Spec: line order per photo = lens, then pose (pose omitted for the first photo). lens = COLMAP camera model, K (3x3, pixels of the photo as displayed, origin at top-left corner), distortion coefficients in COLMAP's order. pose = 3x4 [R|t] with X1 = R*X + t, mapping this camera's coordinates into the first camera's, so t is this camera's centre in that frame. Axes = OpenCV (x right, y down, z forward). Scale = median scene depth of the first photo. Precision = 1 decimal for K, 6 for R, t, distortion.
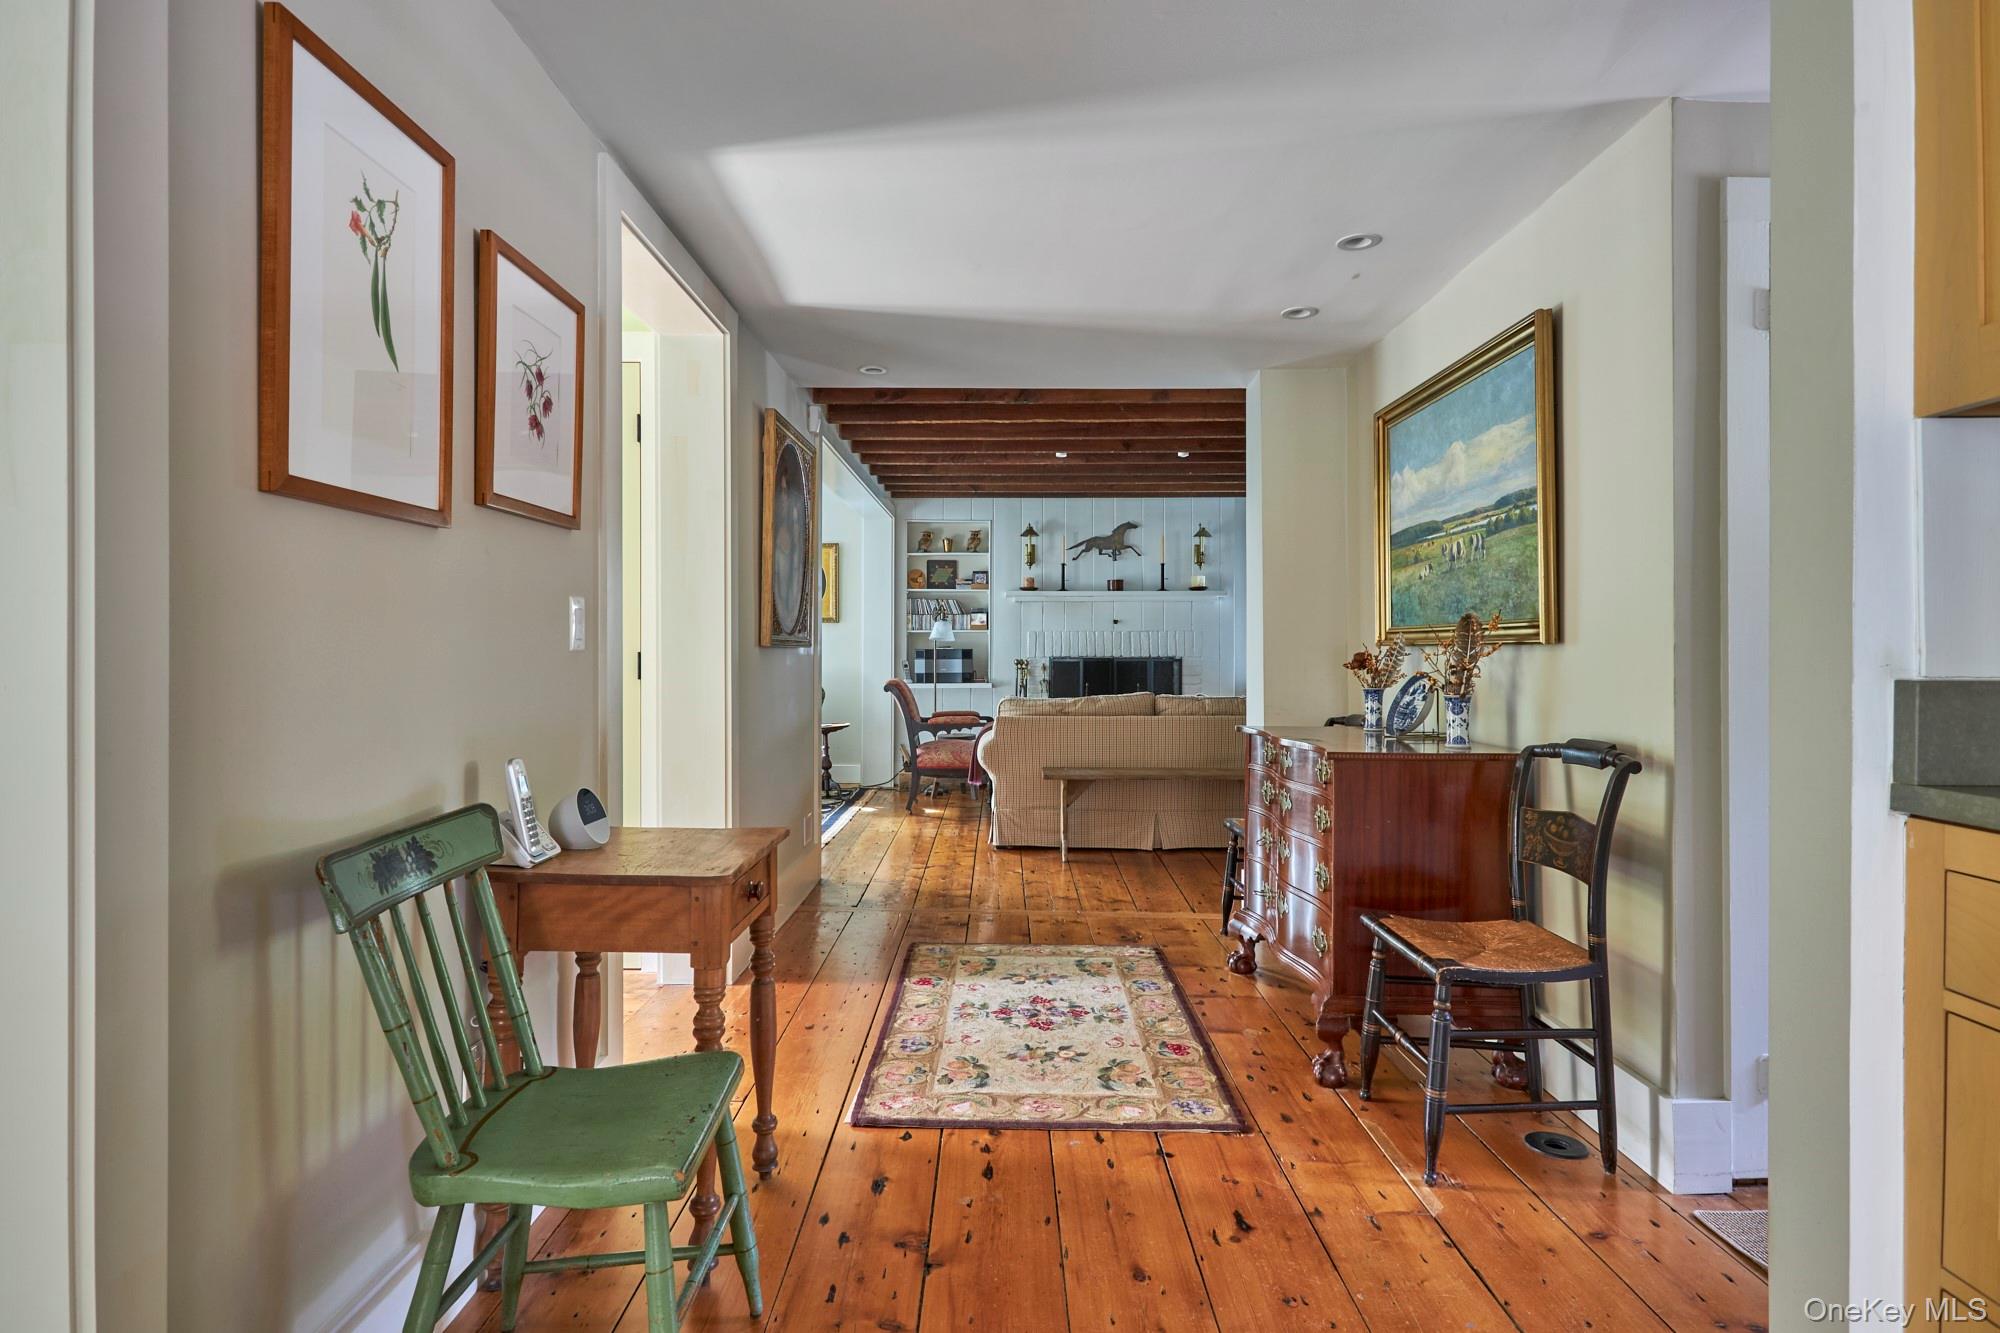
lens RADIAL K [[1023.9, 0, 999.5], [0, 1023.9, 654.0], [0, 0, 1]] dist [0.002411, -0.000659]
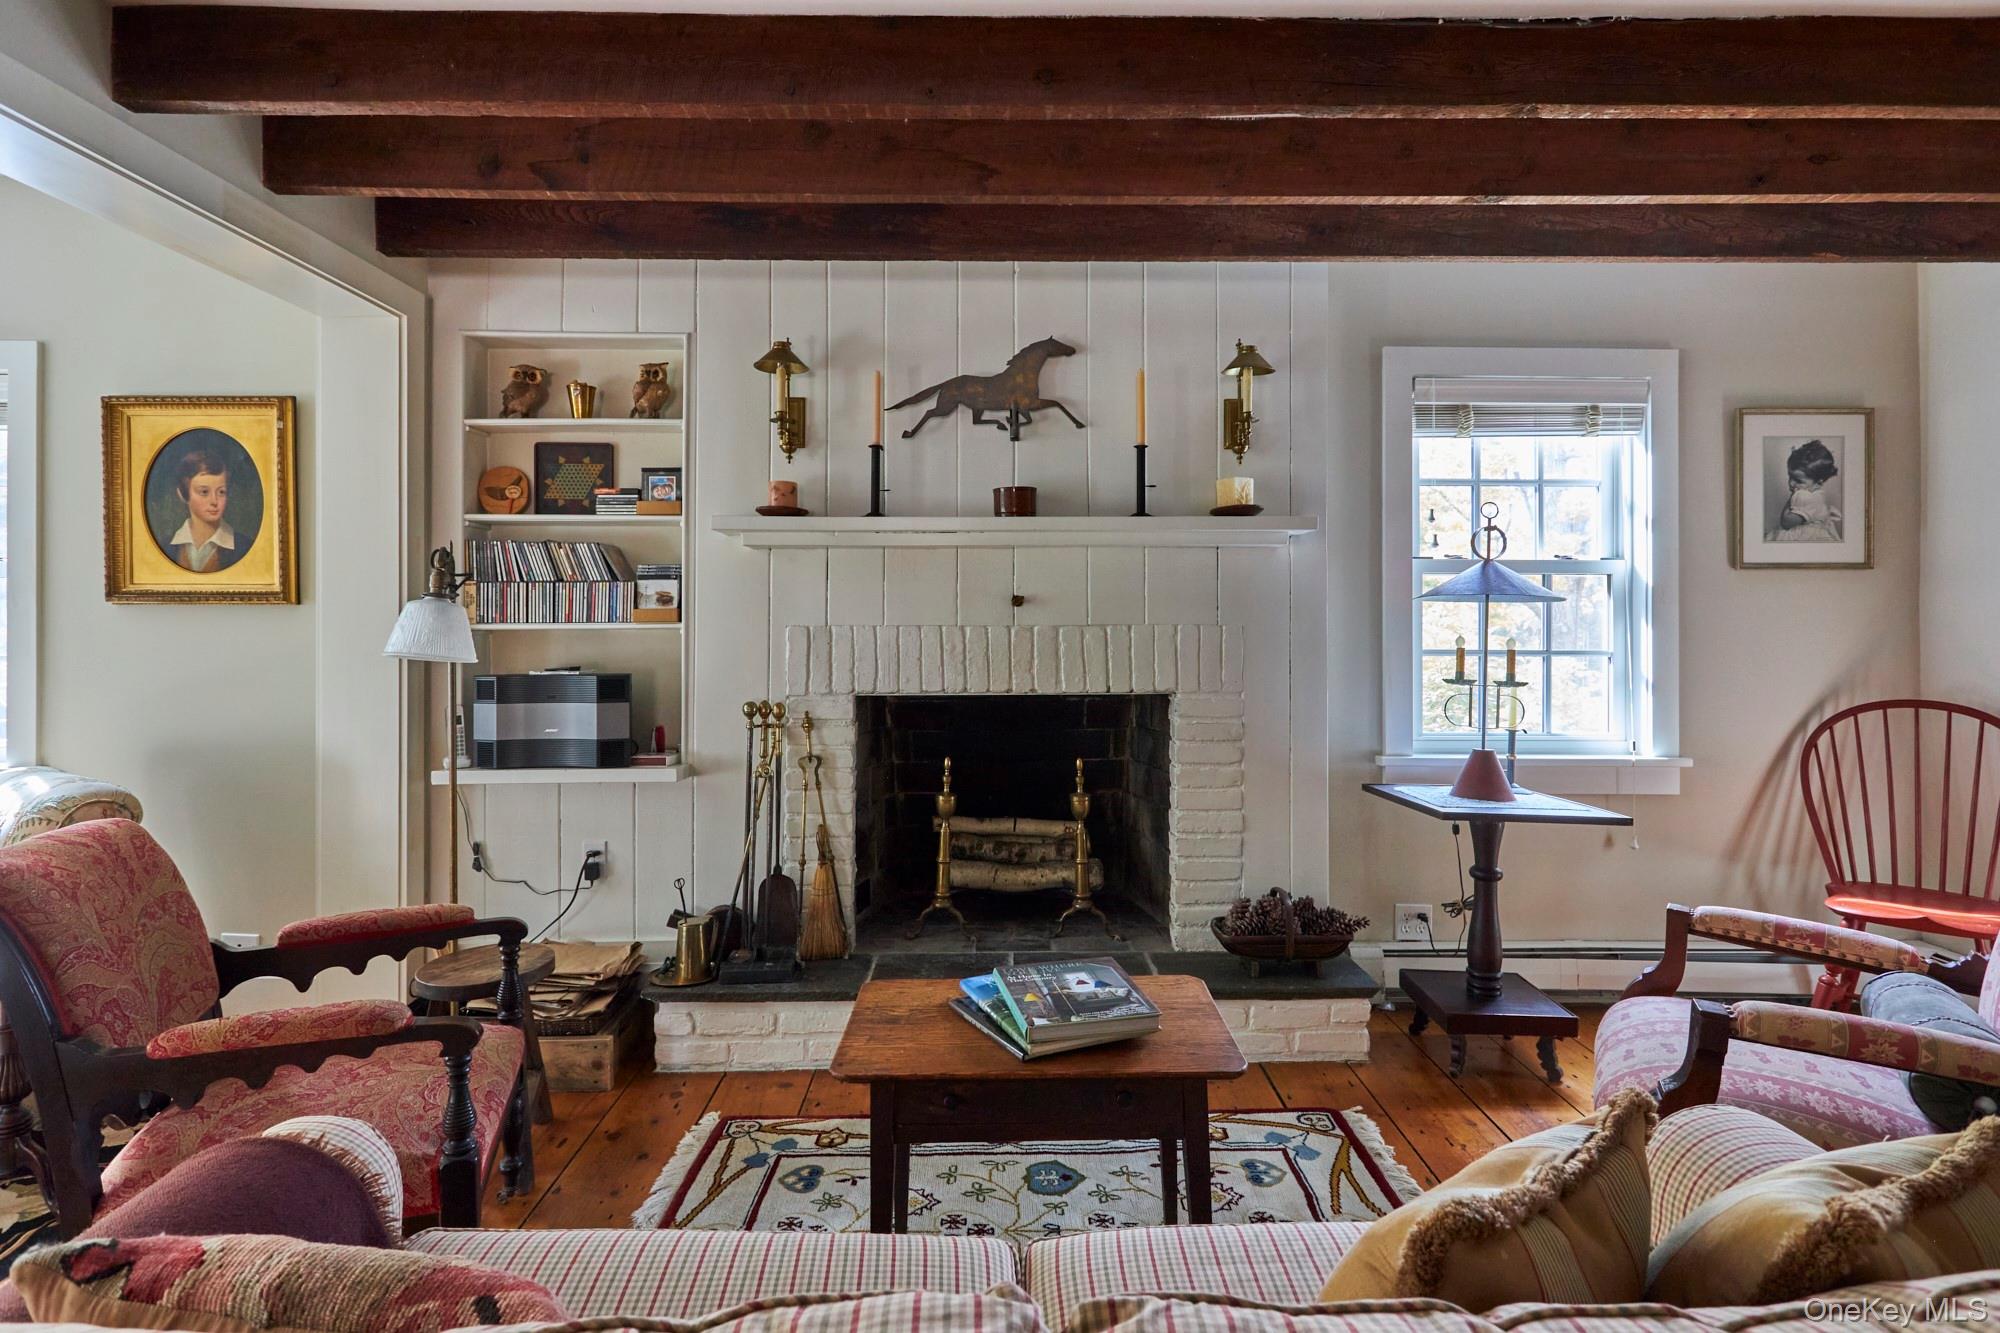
lens RADIAL K [[1023.9, 0, 984.5], [0, 1023.9, 622.2], [0, 0, 1]] dist [0.002411, -0.000659]
pose [[0.999910, -0.002712, 0.013152, 0.096141], [0.002854, 0.999938, -0.010786, -0.019168], [-0.013122, 0.010822, 0.999855, 0.621598]]
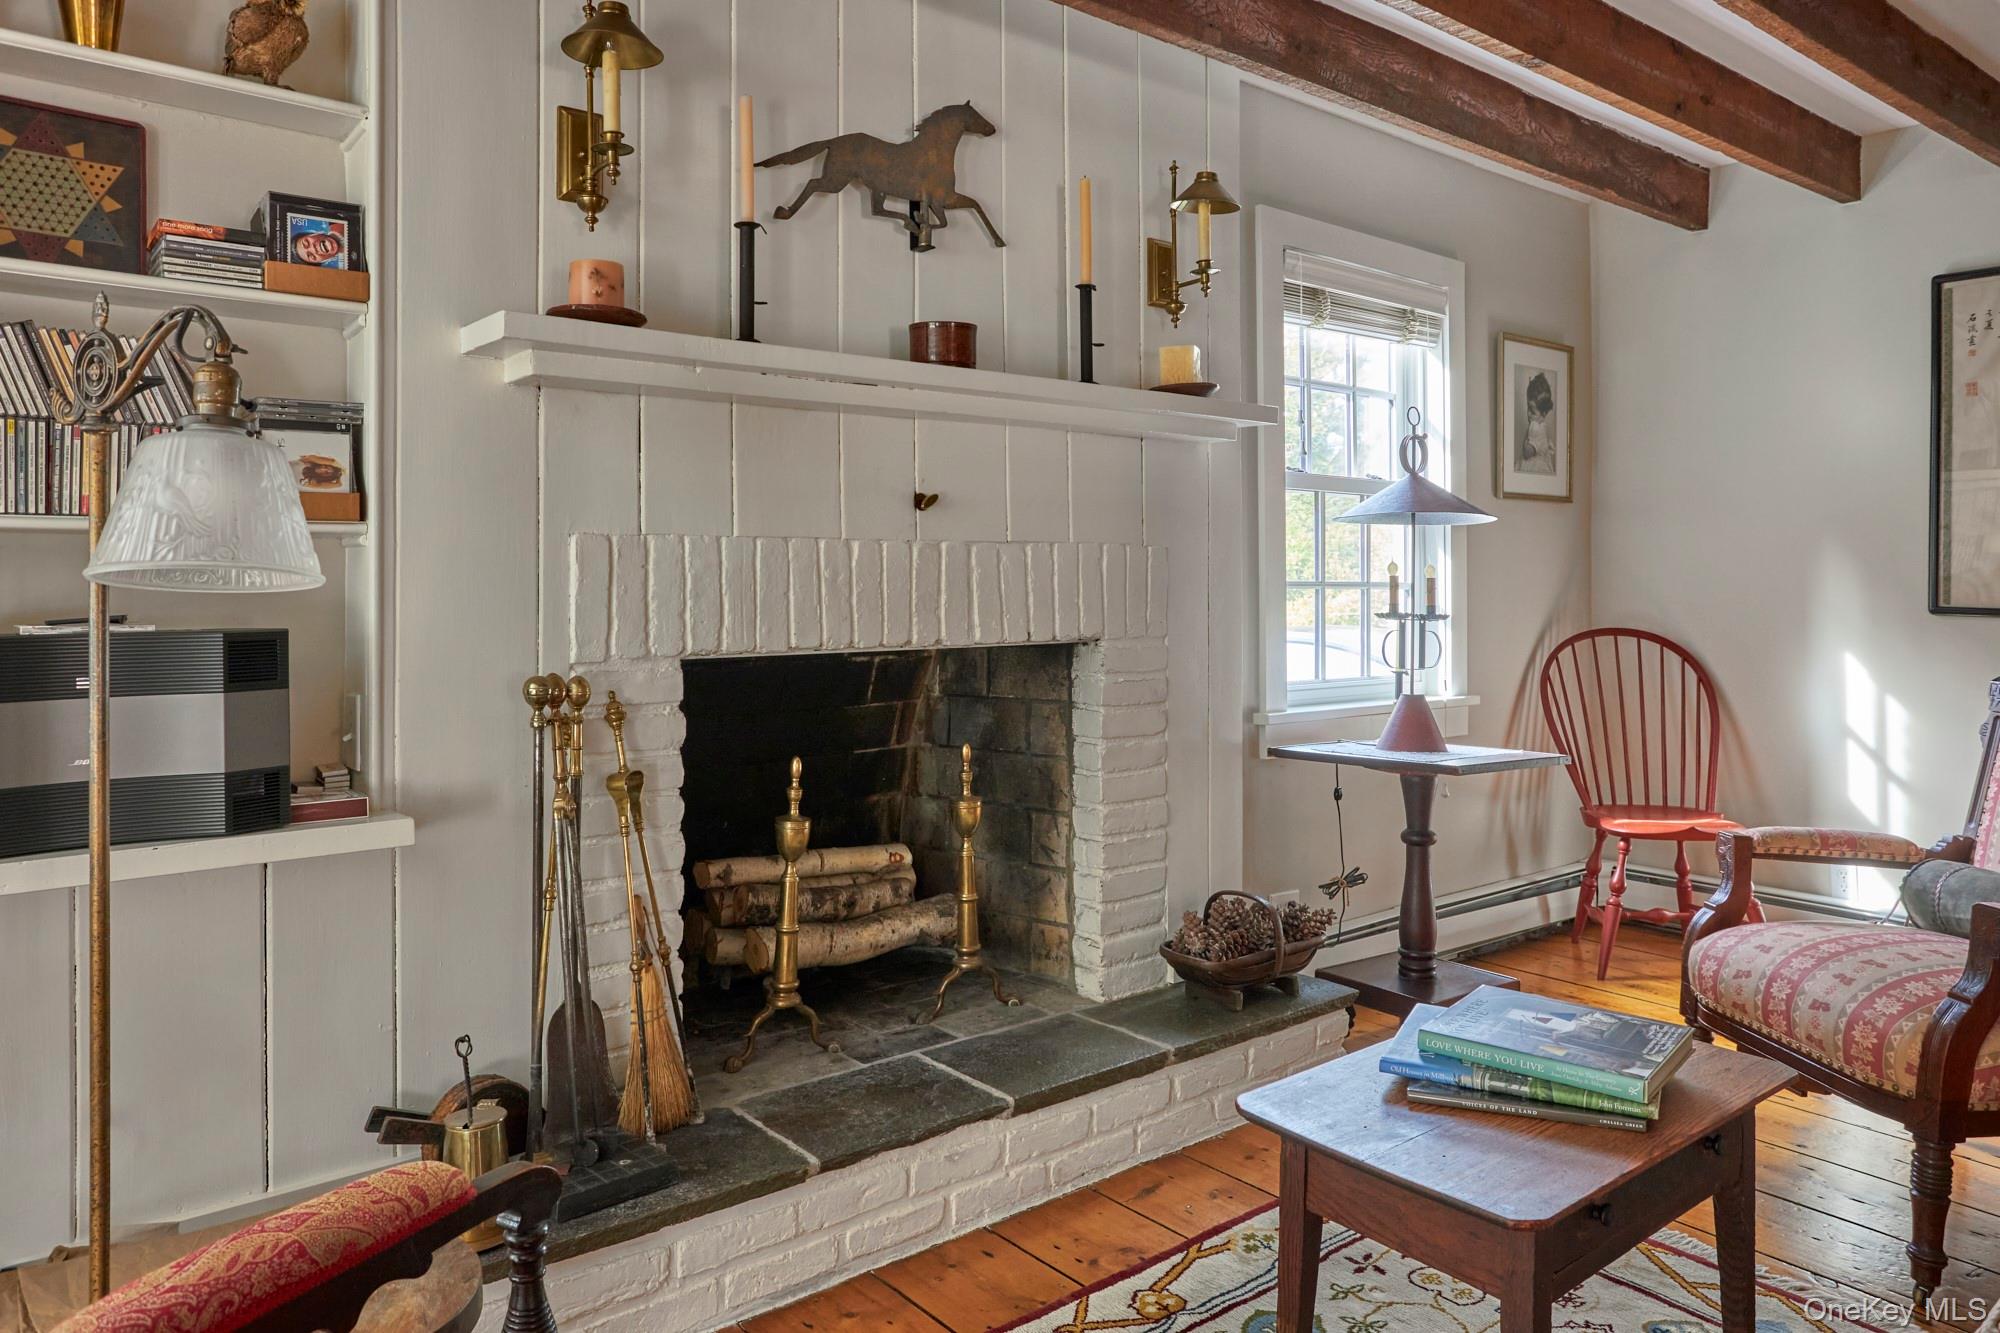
lens RADIAL K [[1419.4, 0, 1065.6], [0, 1419.4, 572.7], [0, 0, 1]] dist [-0.030581, 0.009991]
pose [[0.750301, 0.001582, 0.661094, -0.084072], [0.002159, 0.999986, -0.004843, -0.012785], [-0.661093, 0.005061, 0.750287, 0.727354]]
